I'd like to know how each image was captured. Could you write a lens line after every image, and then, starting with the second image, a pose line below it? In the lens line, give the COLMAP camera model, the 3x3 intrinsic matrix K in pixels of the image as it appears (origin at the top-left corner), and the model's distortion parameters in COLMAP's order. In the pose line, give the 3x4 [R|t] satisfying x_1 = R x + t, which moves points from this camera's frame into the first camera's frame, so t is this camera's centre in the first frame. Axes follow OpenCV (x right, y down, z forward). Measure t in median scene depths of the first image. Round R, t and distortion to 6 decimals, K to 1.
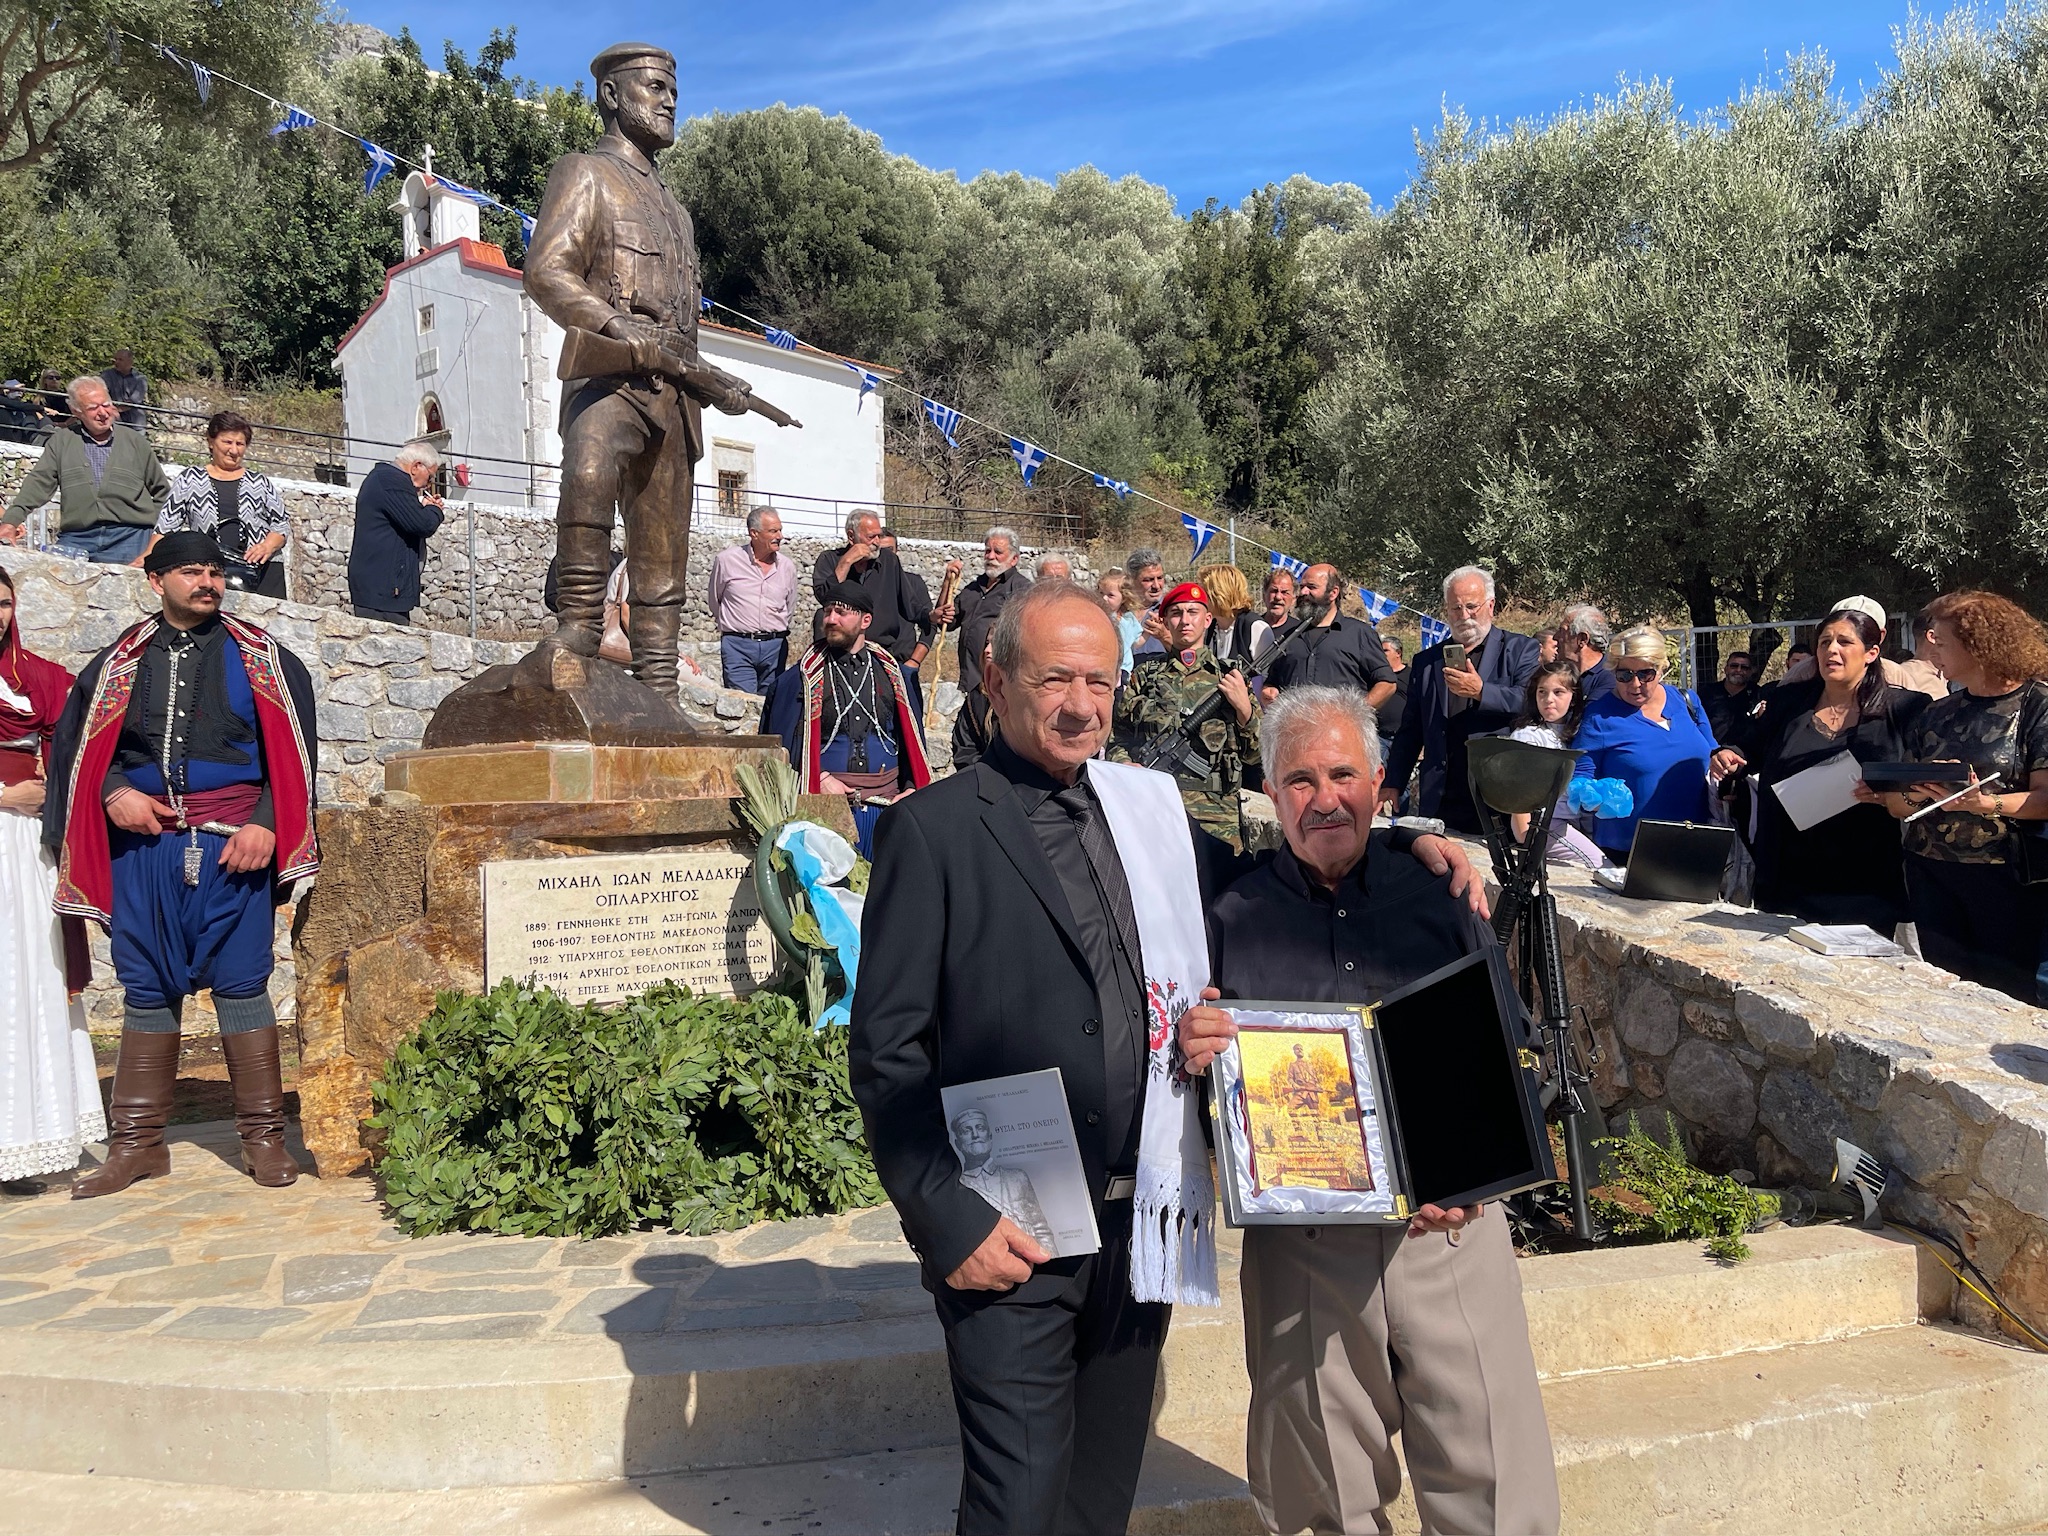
lens RADIAL K [[1551.0, 0, 1036.0], [0, 1551.0, 756.1], [0, 0, 1]] dist [0.063207, -0.081917]
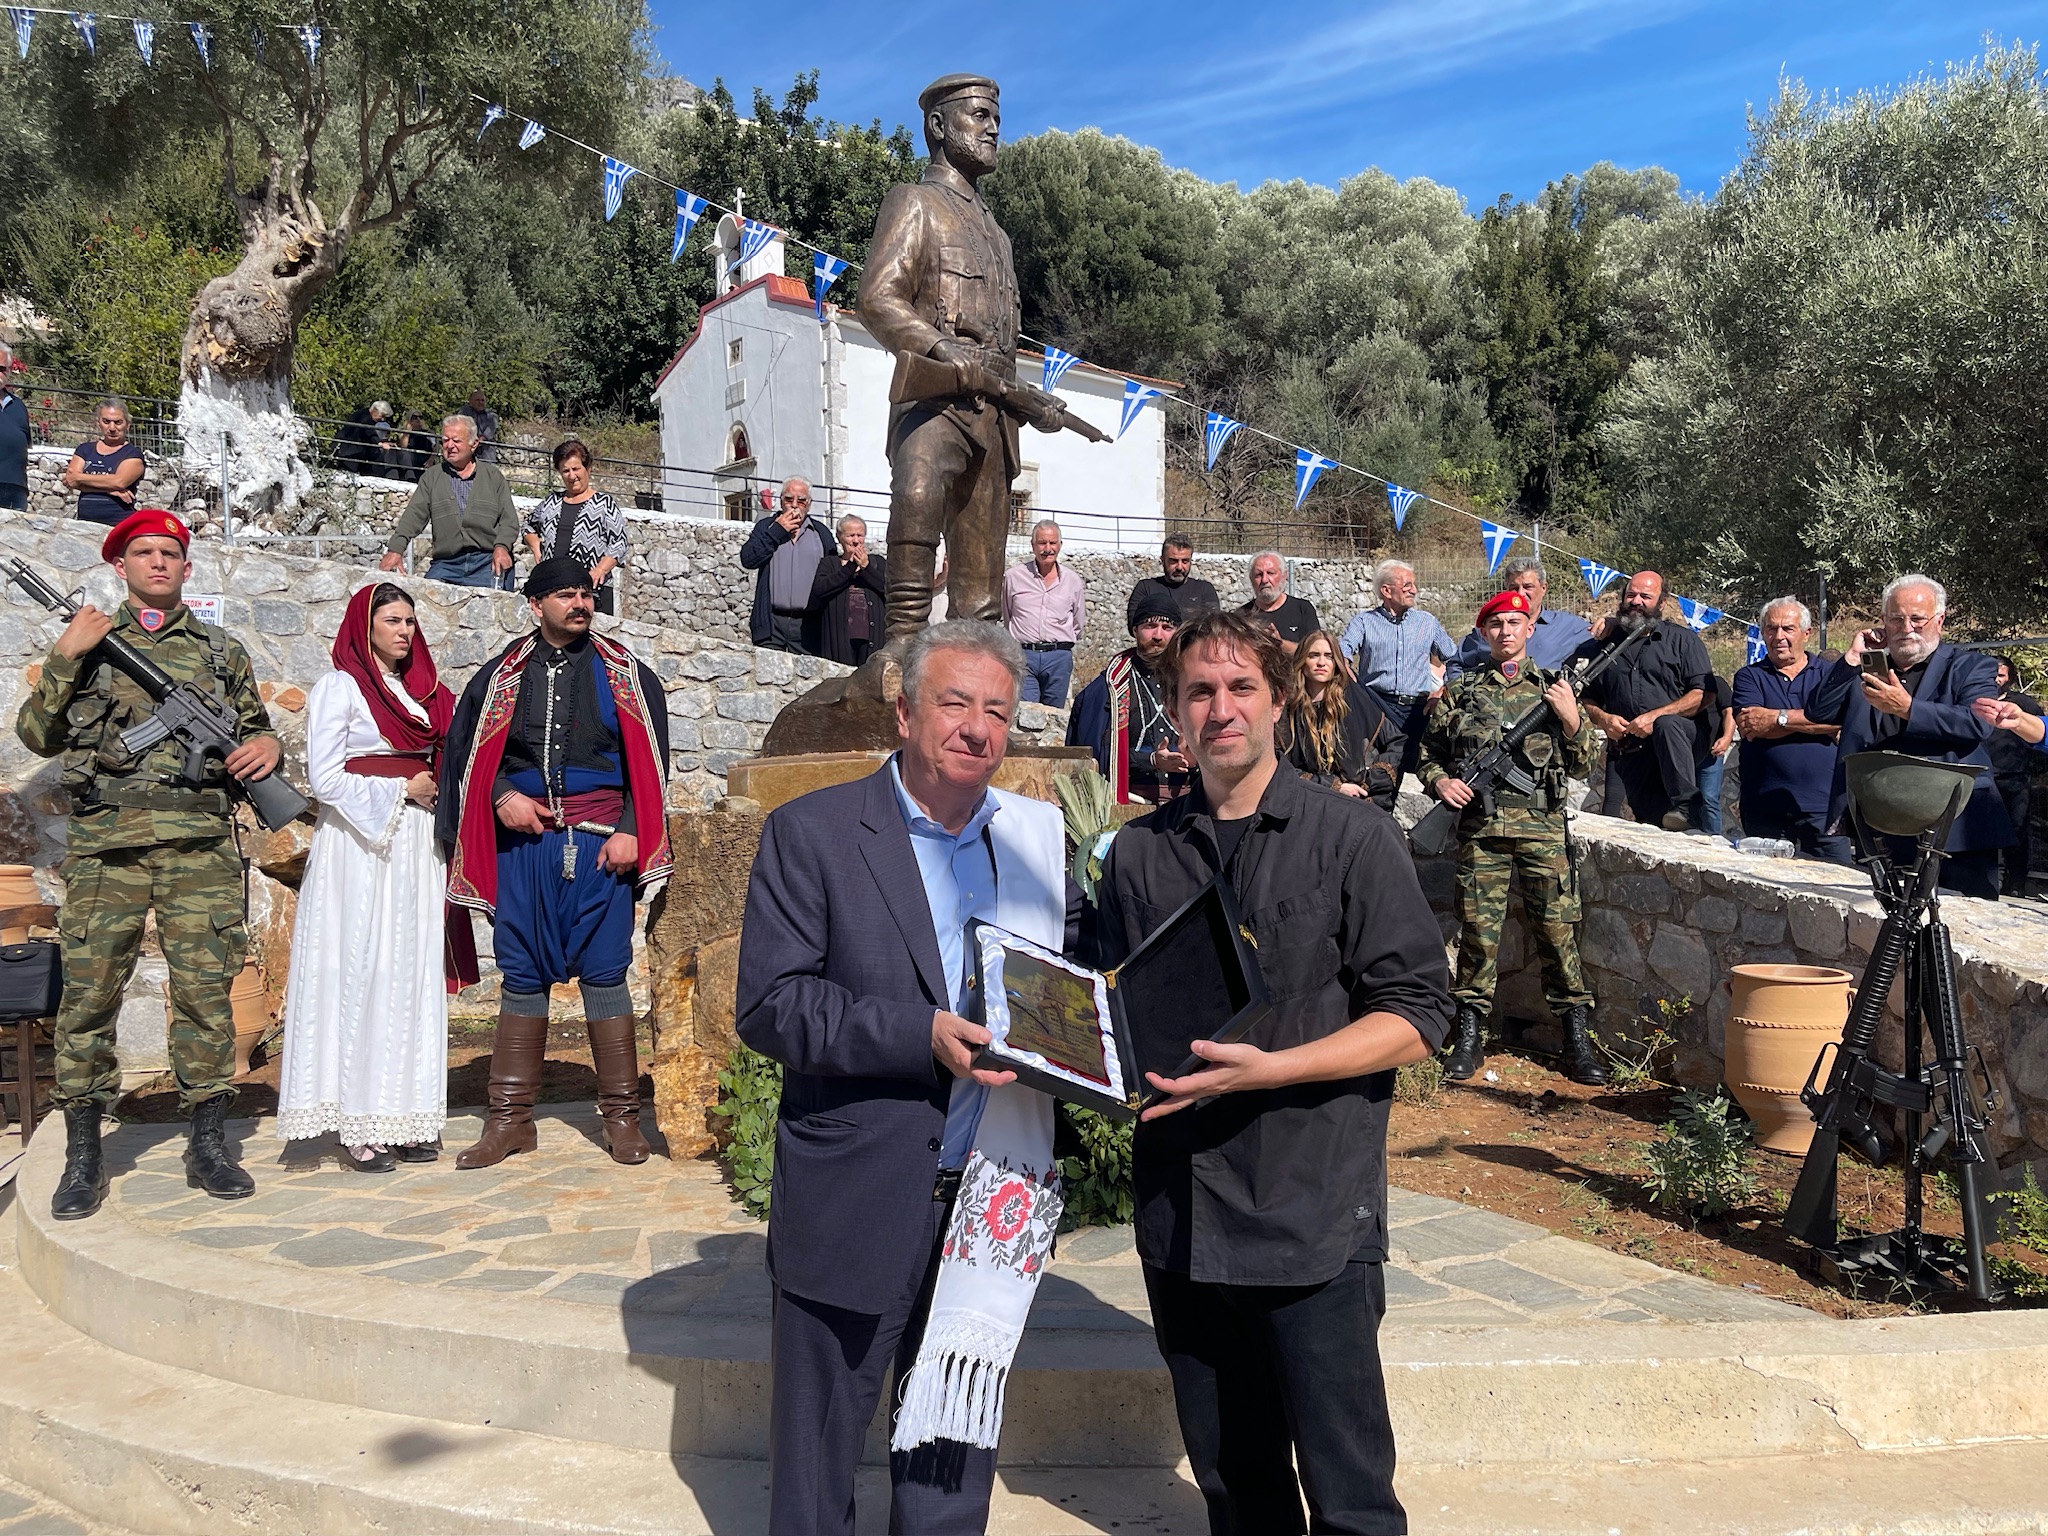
lens RADIAL K [[1551.0, 0, 1033.1], [0, 1551.0, 766.4], [0, 0, 1]] dist [0.063207, -0.081917]
pose [[0.984633, 0.008016, -0.174450, -0.027122], [-0.008498, 0.999962, -0.002014, 0.001840], [0.174427, 0.003465, 0.984664, -0.001893]]
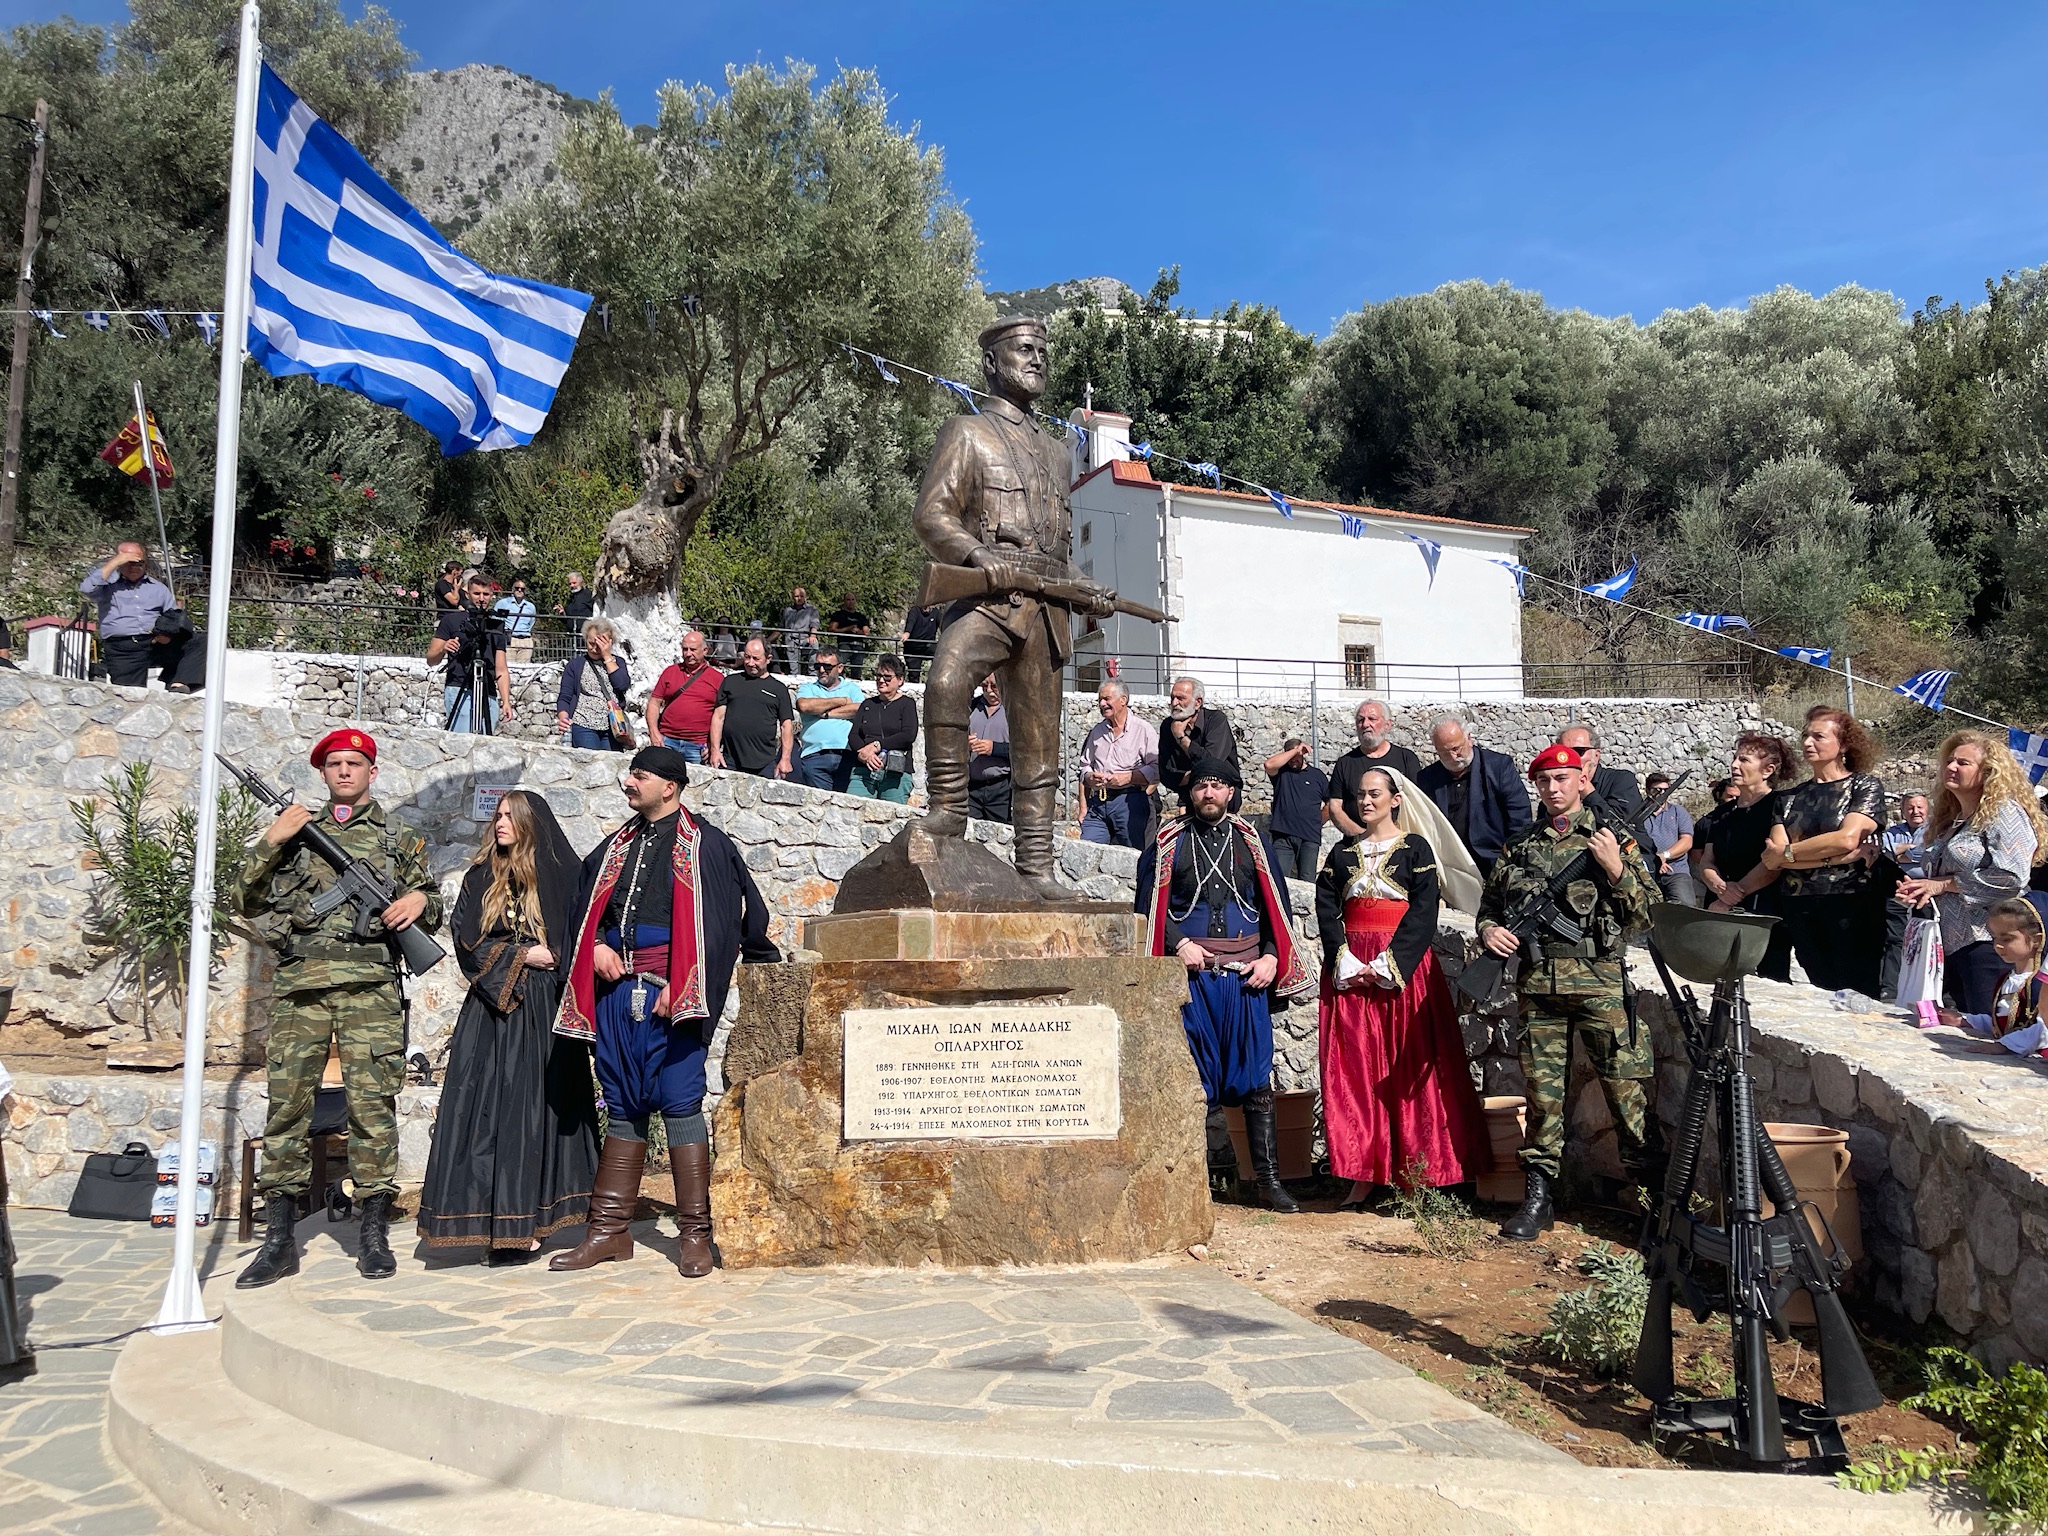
lens RADIAL K [[1560.5, 0, 1022.1], [0, 1560.5, 749.3], [0, 0, 1]] dist [0.058869, -0.066216]
pose [[0.898276, -0.047401, -0.436867, 0.263443], [-0.002164, 0.993676, -0.112266, 0.003533], [0.439426, 0.101791, 0.892493, -0.025870]]
